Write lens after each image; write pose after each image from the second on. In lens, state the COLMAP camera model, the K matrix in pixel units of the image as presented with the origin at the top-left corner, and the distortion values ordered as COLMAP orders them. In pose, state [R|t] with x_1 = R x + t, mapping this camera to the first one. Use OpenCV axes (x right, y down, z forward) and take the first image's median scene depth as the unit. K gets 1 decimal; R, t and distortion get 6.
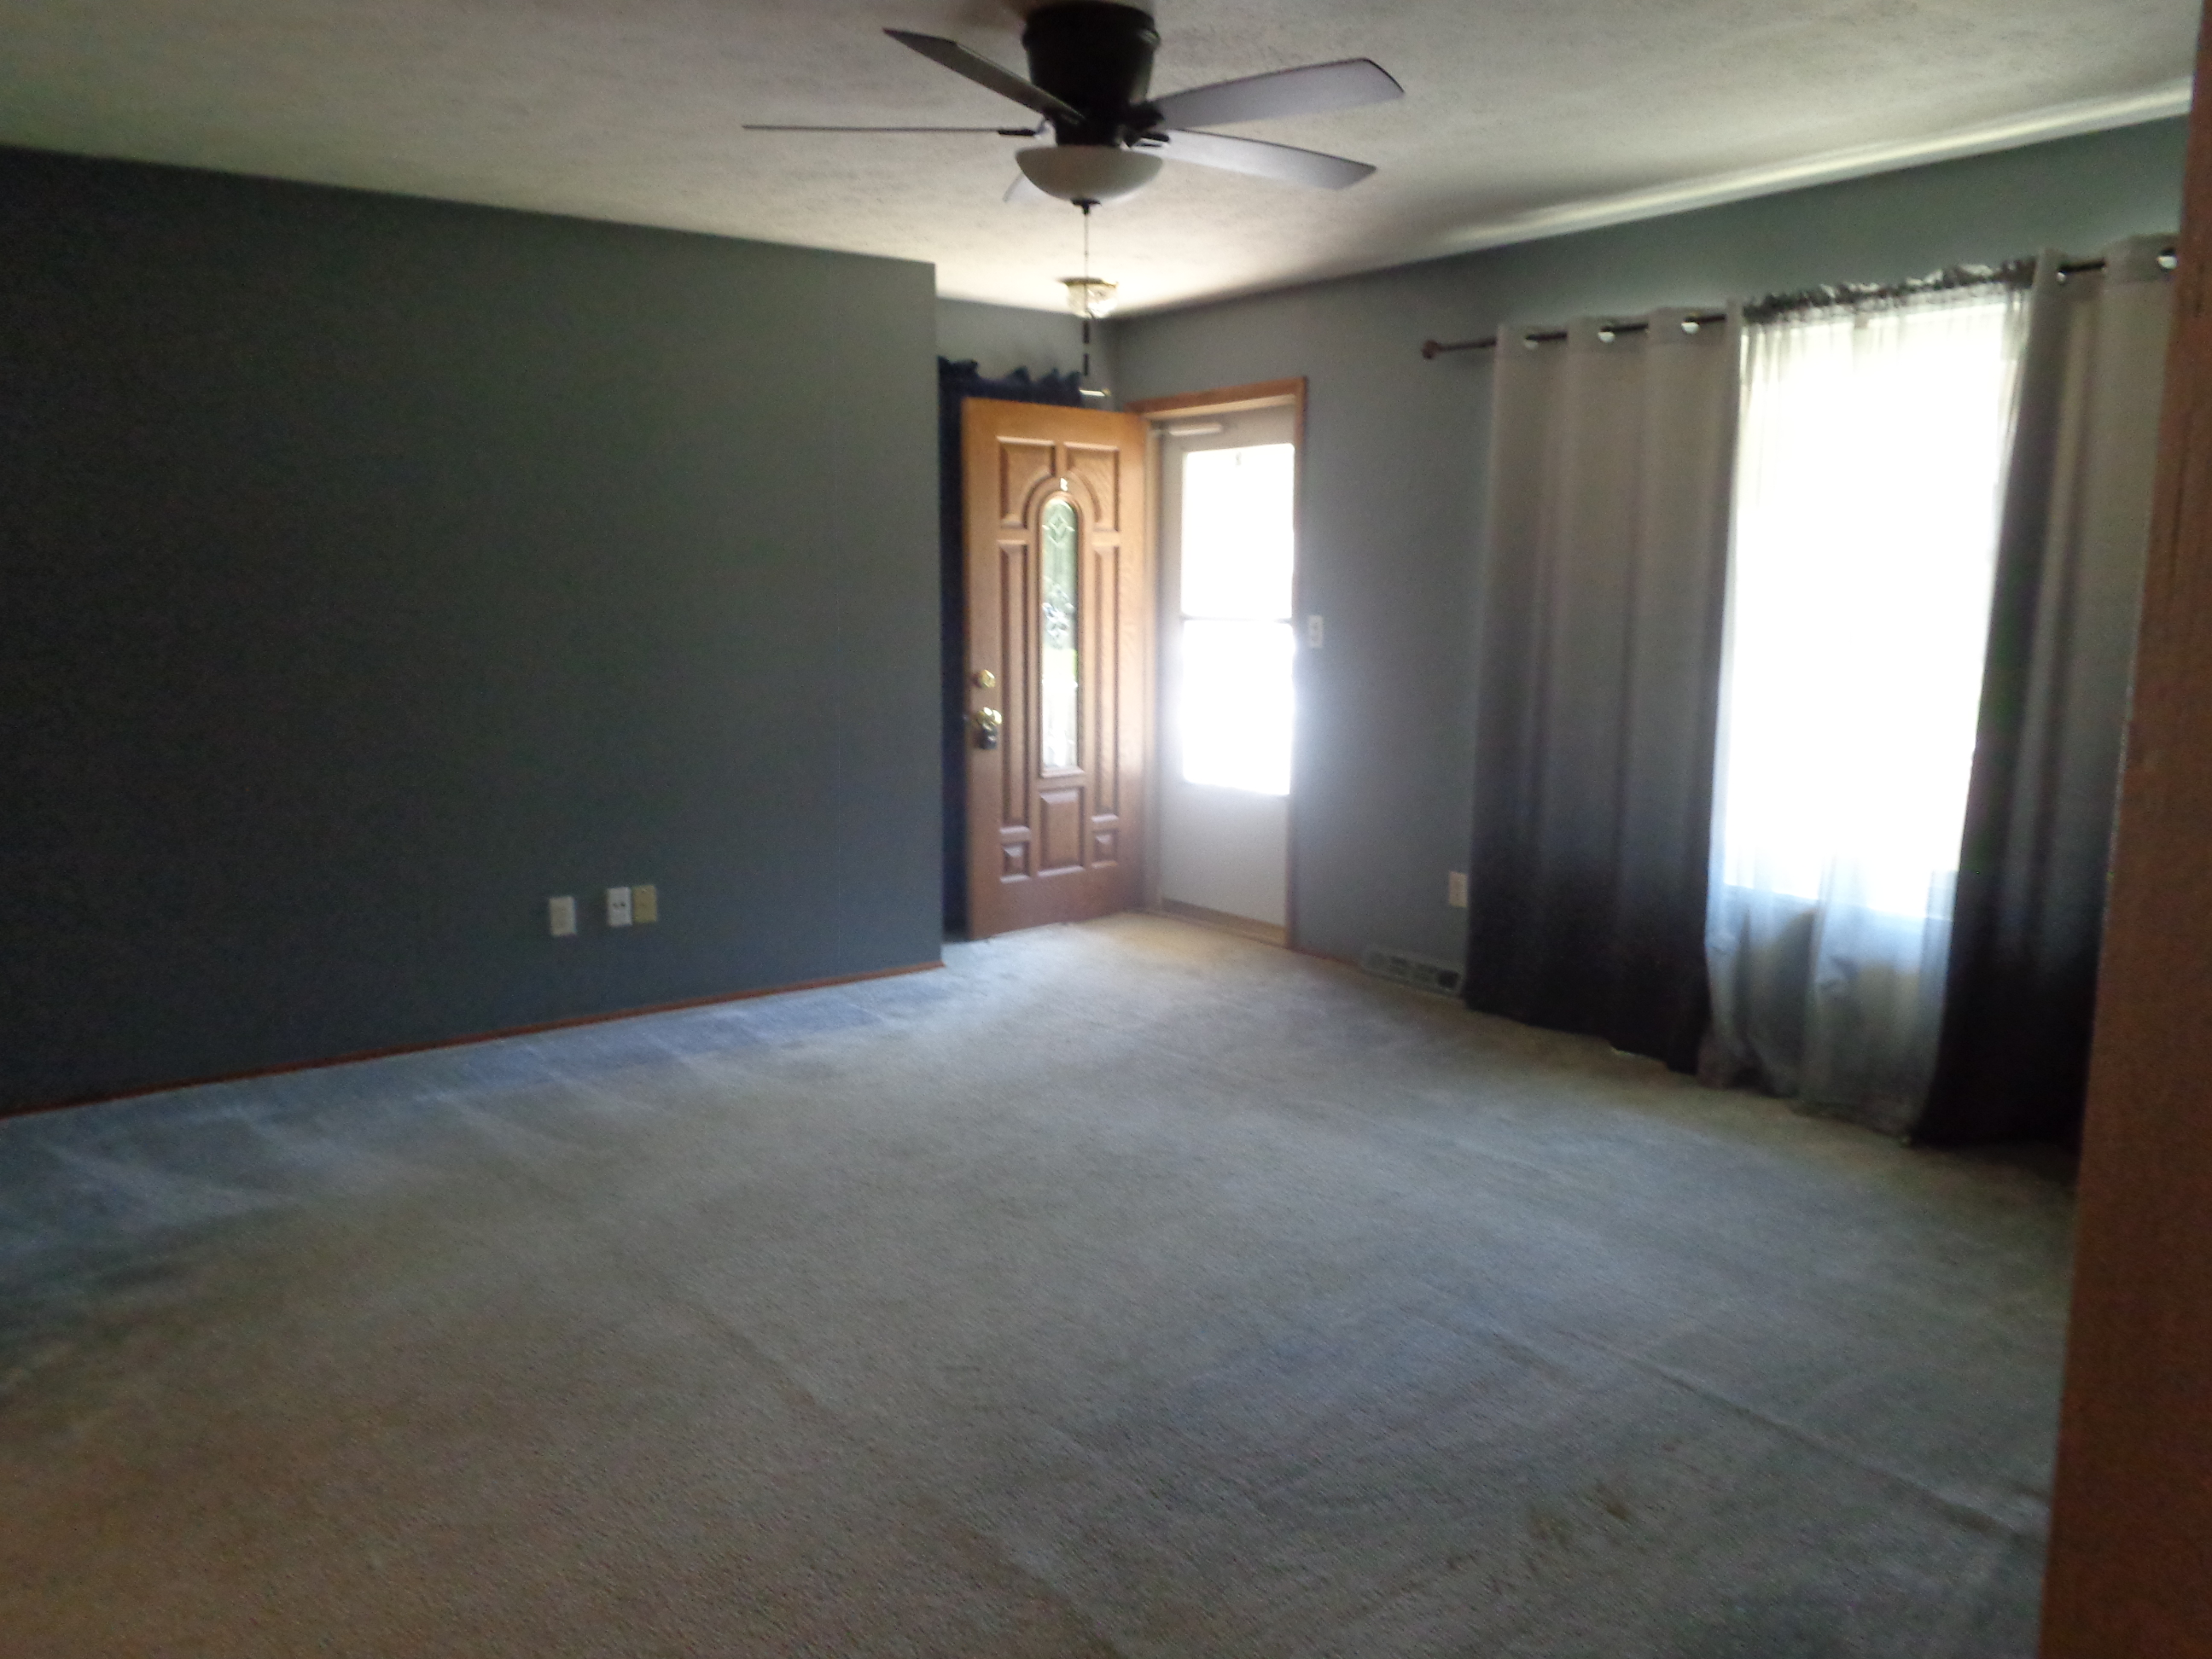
lens RADIAL K [[1660.4, 0, 1114.3], [0, 1660.4, 821.0], [0, 0, 1]] dist [-0.007232, 0.011715]
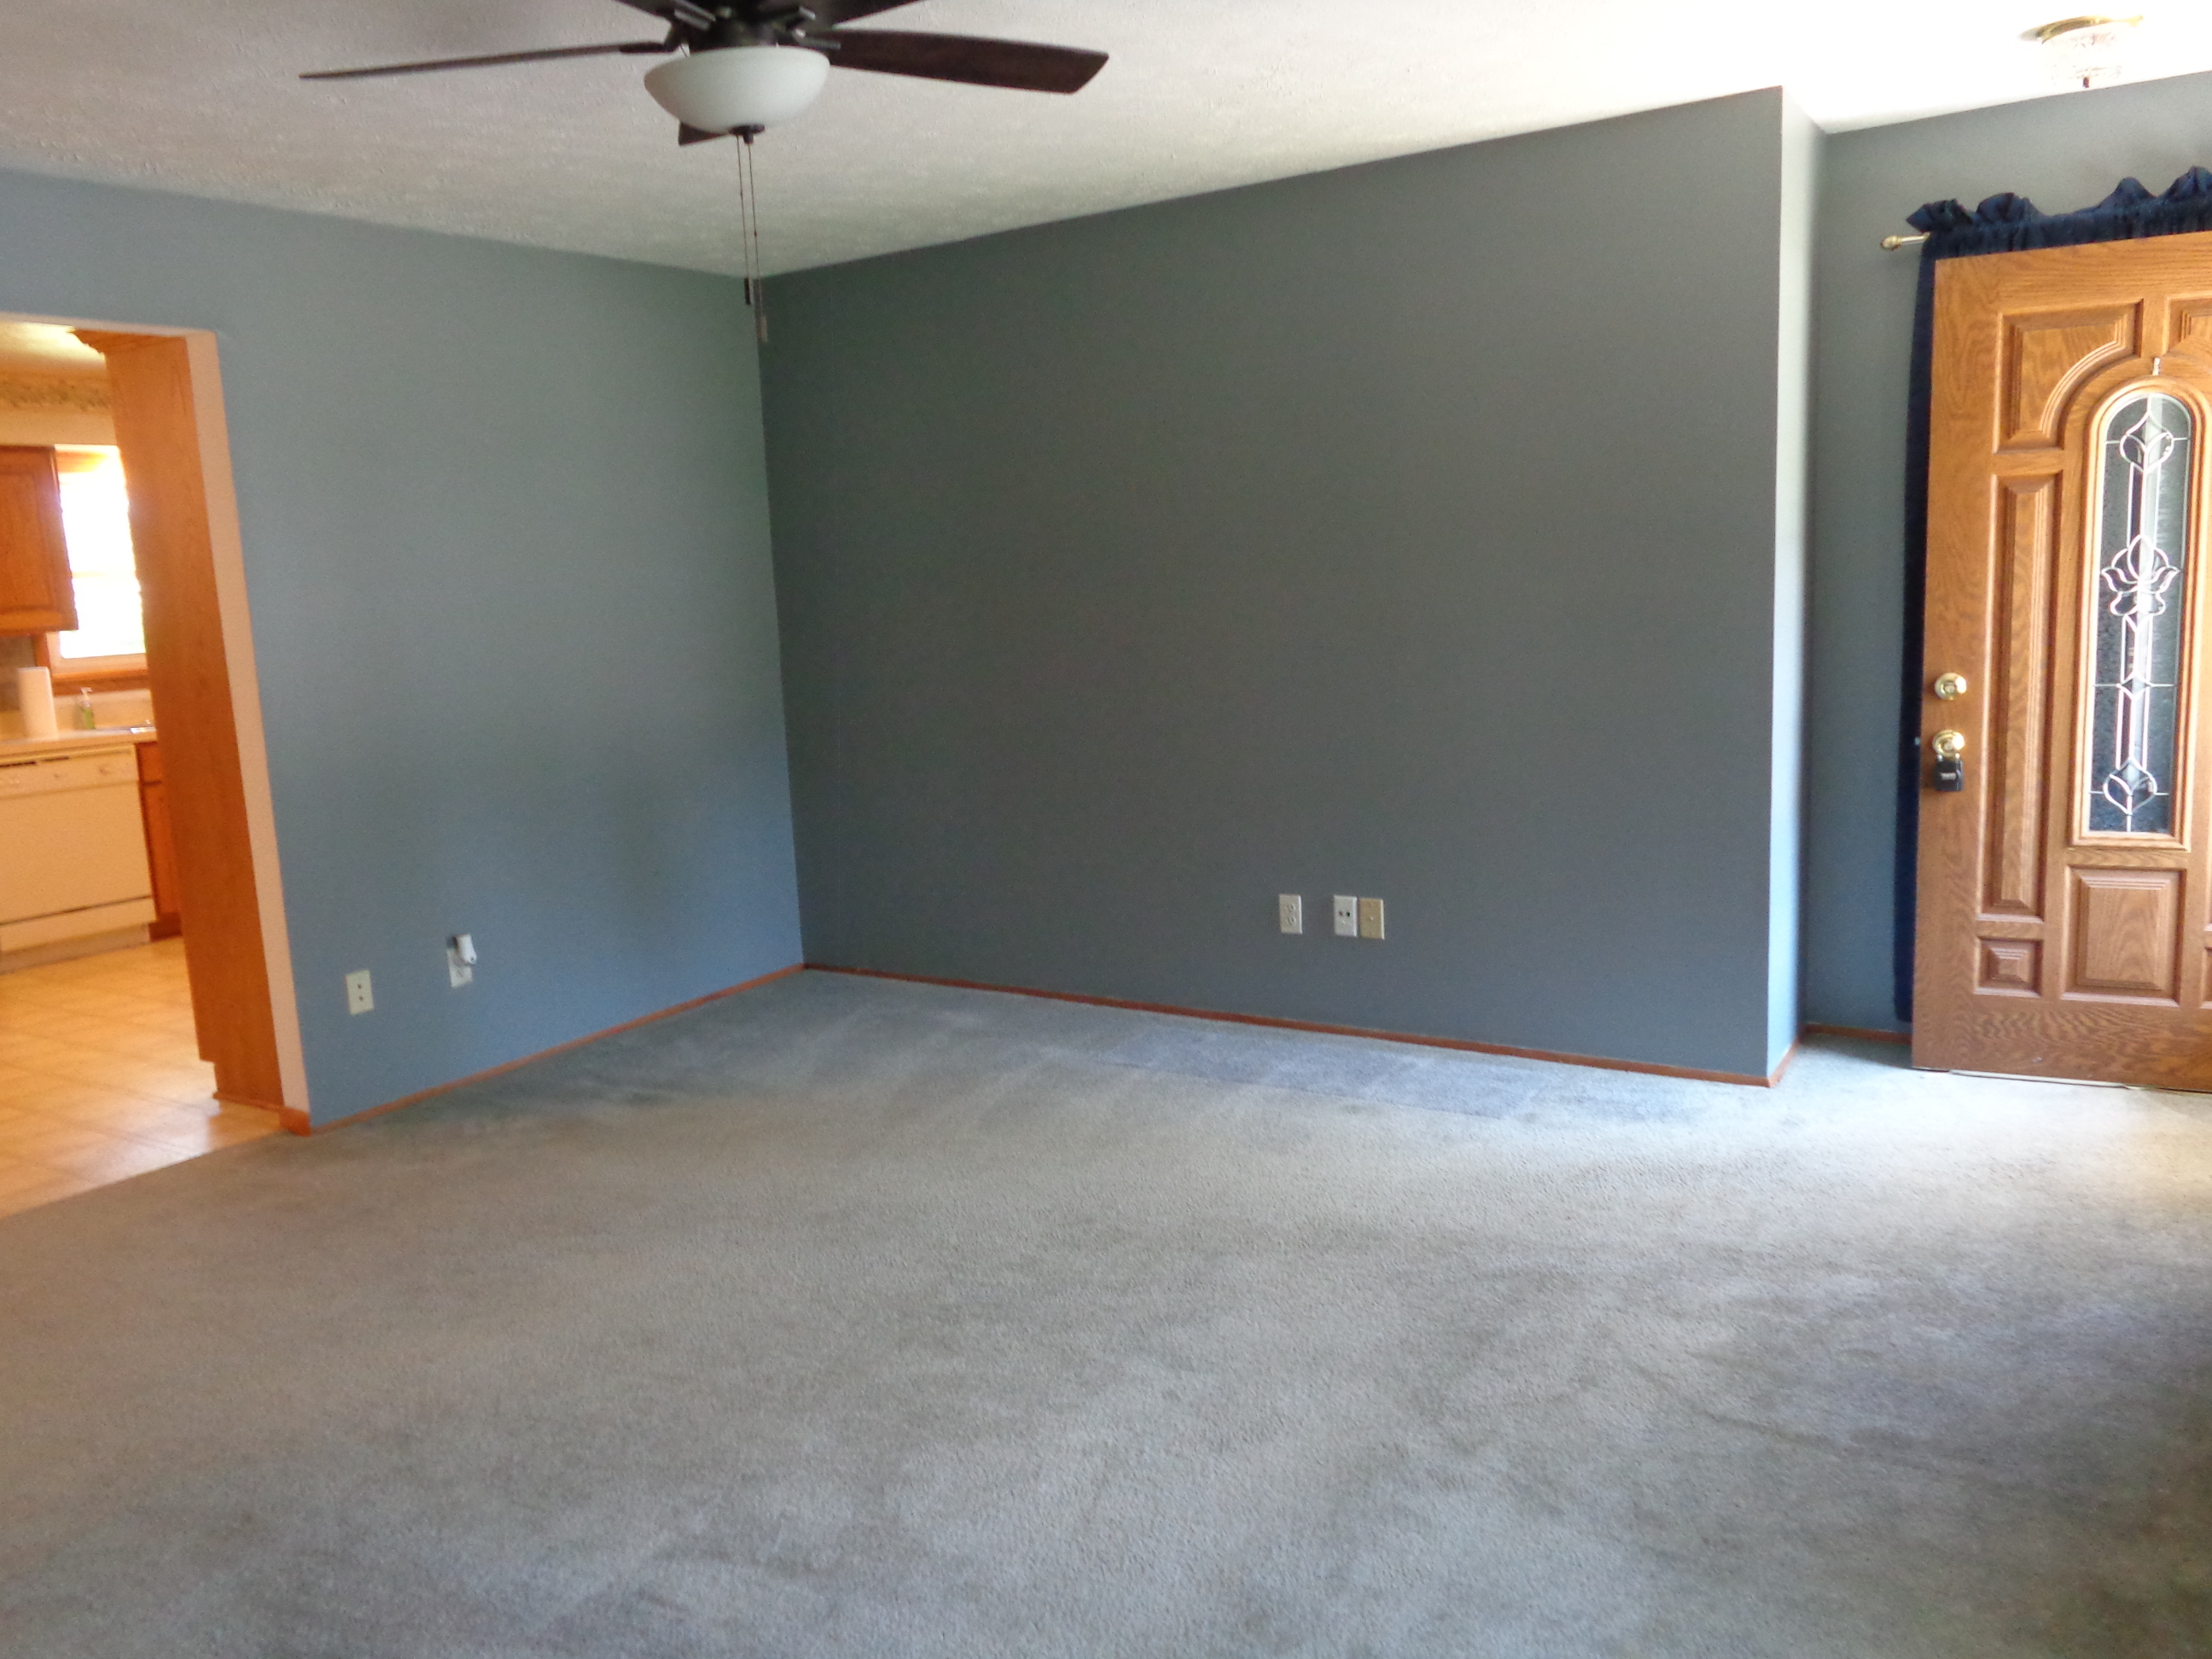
lens RADIAL K [[1660.4, 0, 1114.3], [0, 1660.4, 821.0], [0, 0, 1]] dist [-0.007232, 0.011715]
pose [[0.348672, 0.125590, -0.928792, 0.466190], [-0.088199, 0.990981, 0.100889, -0.075533], [0.933086, 0.046741, 0.356604, 0.497130]]
